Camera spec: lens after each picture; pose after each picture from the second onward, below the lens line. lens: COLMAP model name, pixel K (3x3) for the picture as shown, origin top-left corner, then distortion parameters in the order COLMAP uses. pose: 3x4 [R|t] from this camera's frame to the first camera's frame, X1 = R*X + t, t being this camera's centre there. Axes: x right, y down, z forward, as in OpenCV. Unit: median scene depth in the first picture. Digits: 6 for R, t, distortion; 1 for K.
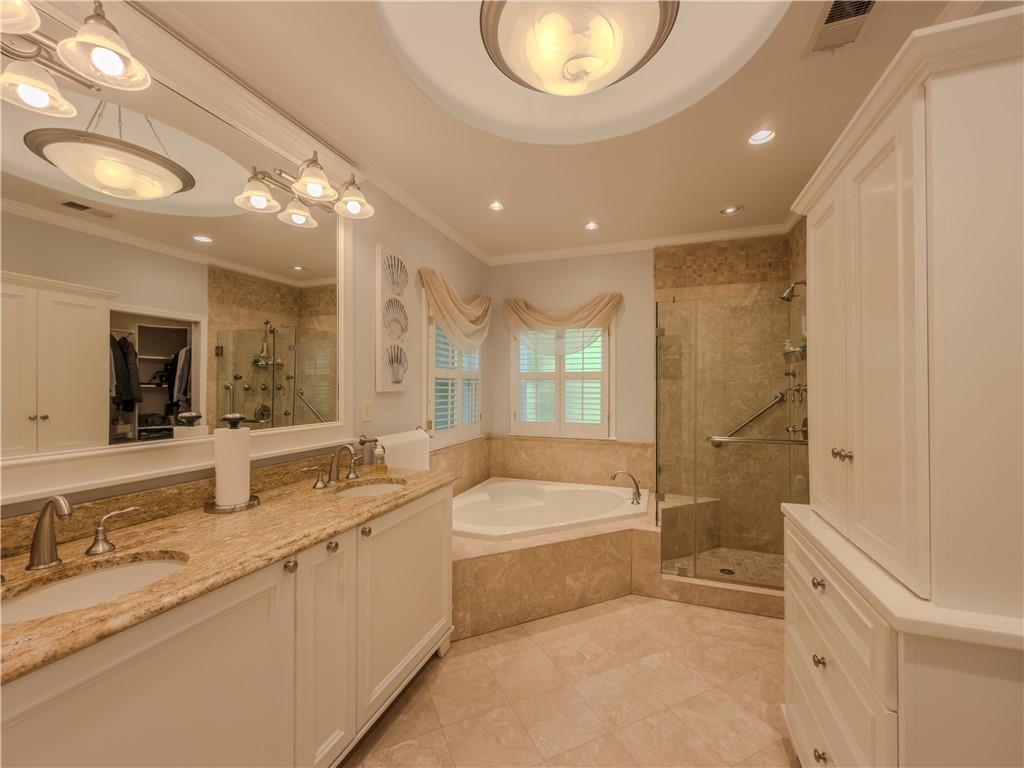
lens RADIAL K [[414.0, 0, 516.0], [0, 414.0, 386.1], [0, 0, 1]] dist [-0.002613, 0.000021]
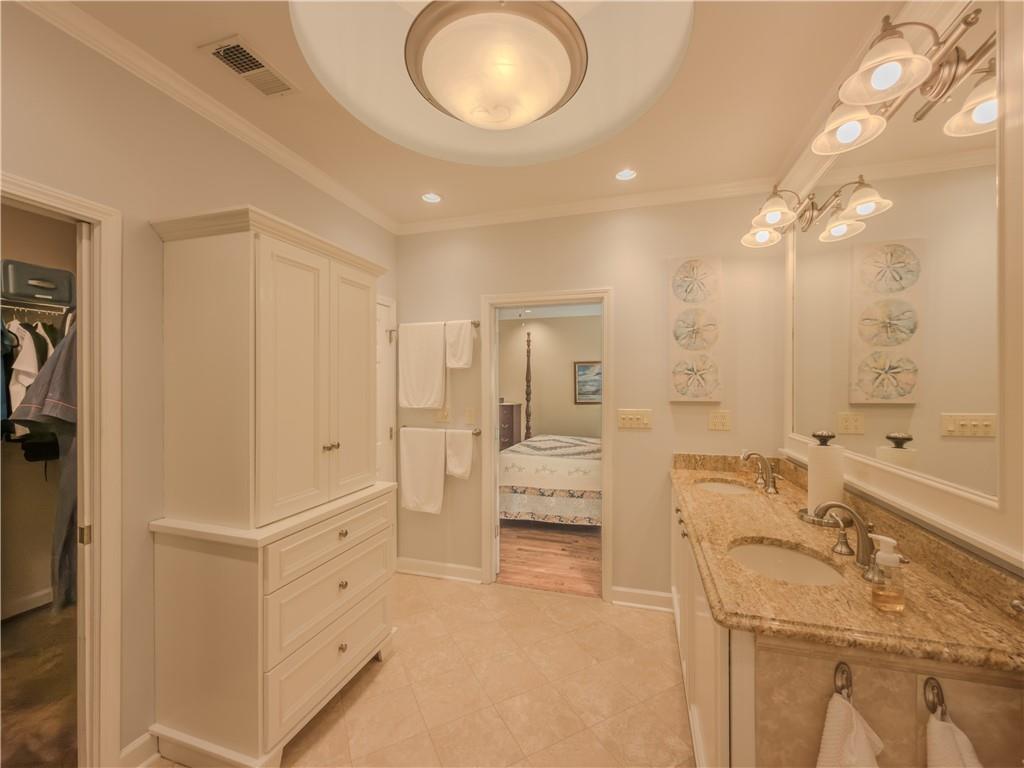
lens RADIAL K [[414.0, 0, 505.3], [0, 414.0, 385.0], [0, 0, 1]] dist [-0.002613, 0.000021]
pose [[-0.999662, 0.002805, -0.025857, 0.088900], [0.002854, 0.999994, -0.001885, -0.030178], [0.025851, -0.001958, -0.999664, 1.204226]]
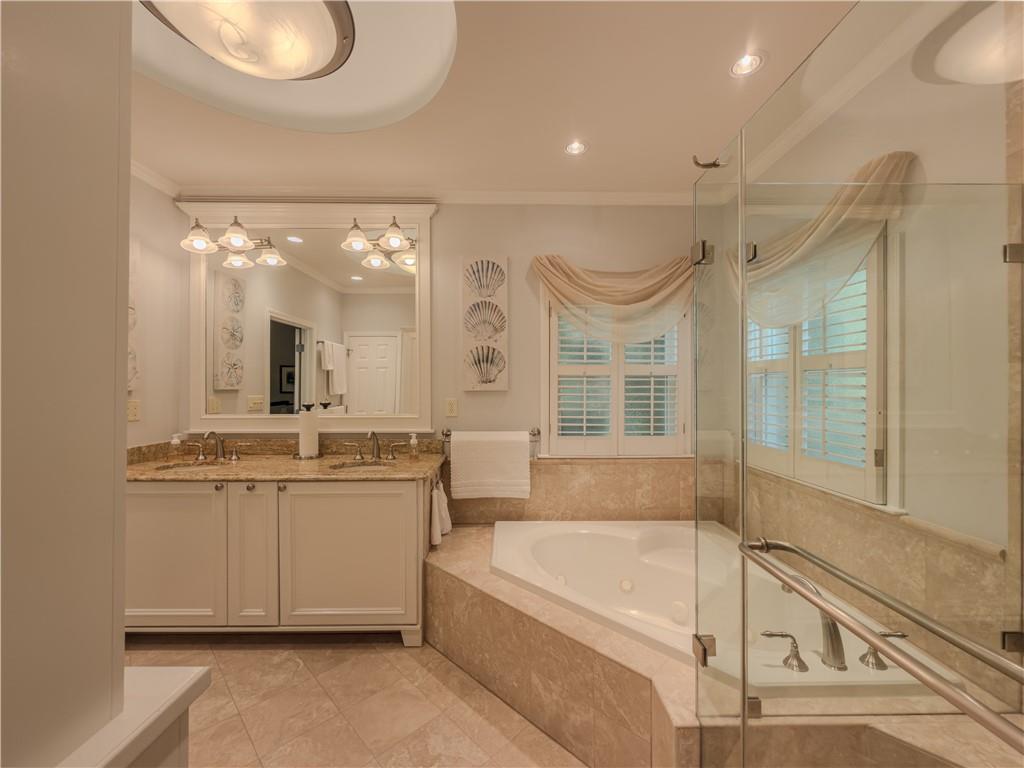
lens RADIAL K [[414.0, 0, 514.3], [0, 414.0, 386.3], [0, 0, 1]] dist [-0.002613, 0.000021]
pose [[0.341924, -0.001376, -0.939727, 0.714290], [0.003124, 0.999995, -0.000328, 0.002412], [0.939722, -0.002824, 0.341927, 0.723444]]
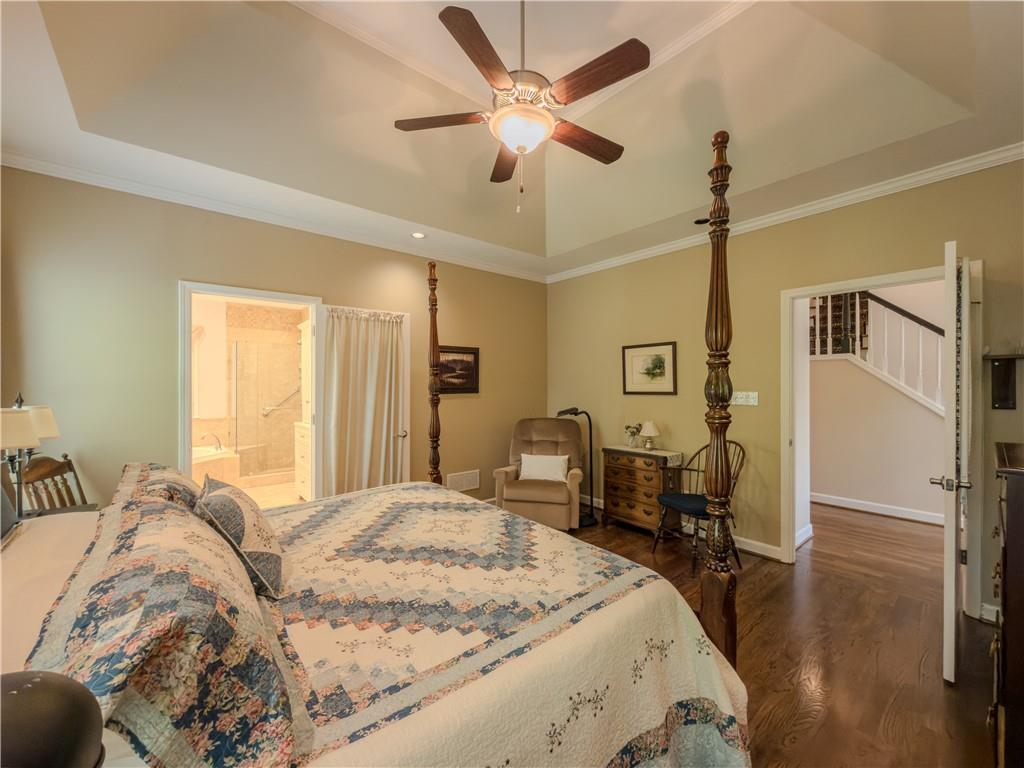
lens RADIAL K [[414.0, 0, 510.5], [0, 414.0, 388.5], [0, 0, 1]] dist [-0.002613, 0.000021]
pose [[0.519846, -0.002215, 0.854257, -0.708018], [-0.002594, 0.999988, 0.004172, 0.011089], [-0.854256, -0.004385, 0.519834, -1.214611]]
